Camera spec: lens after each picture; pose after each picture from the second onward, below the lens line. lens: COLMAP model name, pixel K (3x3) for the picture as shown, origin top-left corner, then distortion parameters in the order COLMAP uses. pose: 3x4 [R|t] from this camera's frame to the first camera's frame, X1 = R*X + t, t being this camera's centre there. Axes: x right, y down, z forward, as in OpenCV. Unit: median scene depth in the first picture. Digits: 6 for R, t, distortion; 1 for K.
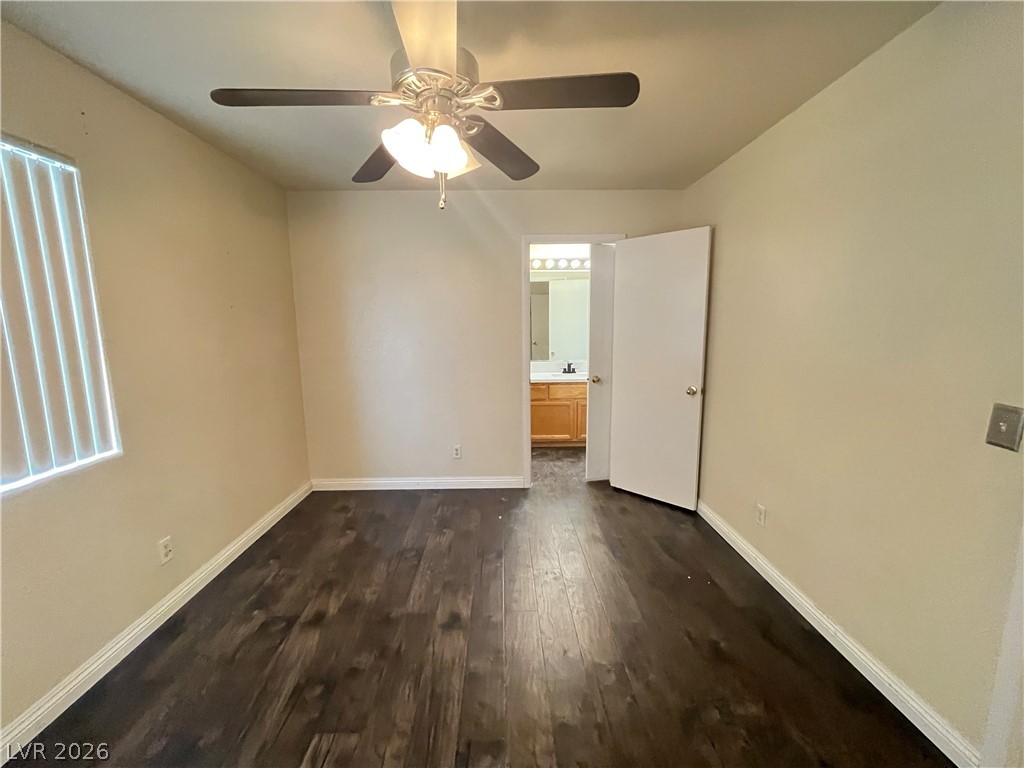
lens RADIAL K [[421.5, 0, 512.0], [0, 421.5, 381.5], [0, 0, 1]] dist [0.001227, 0.000002]
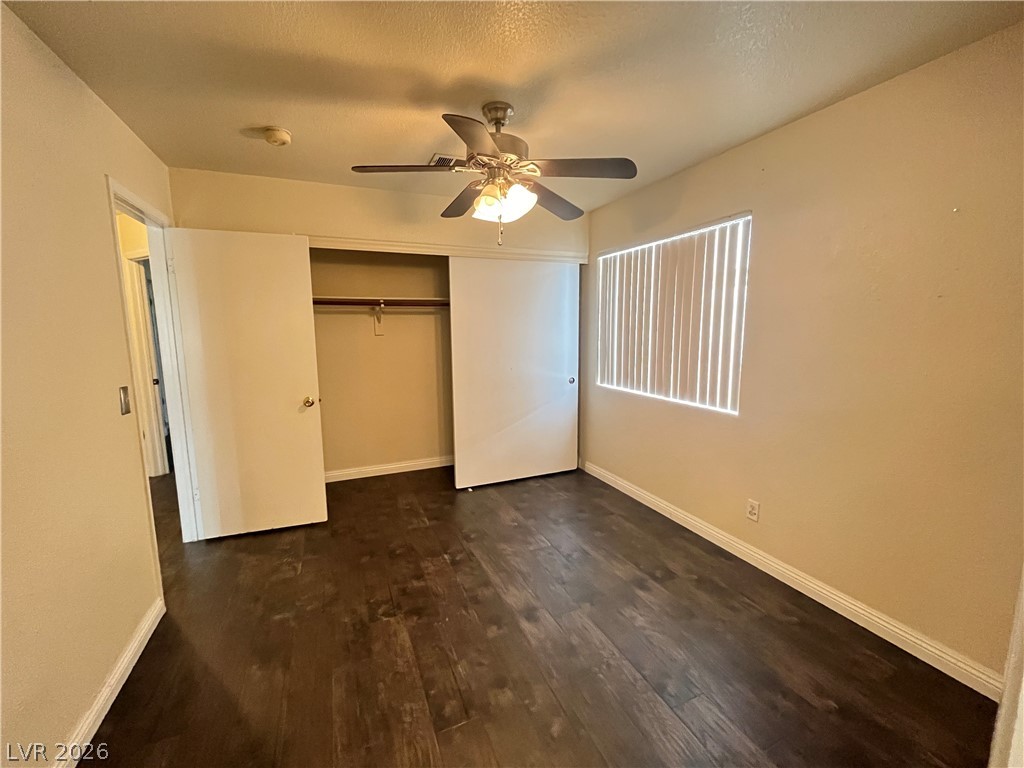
lens RADIAL K [[421.5, 0, 513.0], [0, 421.5, 389.1], [0, 0, 1]] dist [0.001227, 0.000002]
pose [[-0.928171, 0.070096, -0.365493, 0.238278], [-0.034368, 0.961760, 0.271729, -0.242220], [0.370564, 0.264772, -0.890269, 1.743389]]
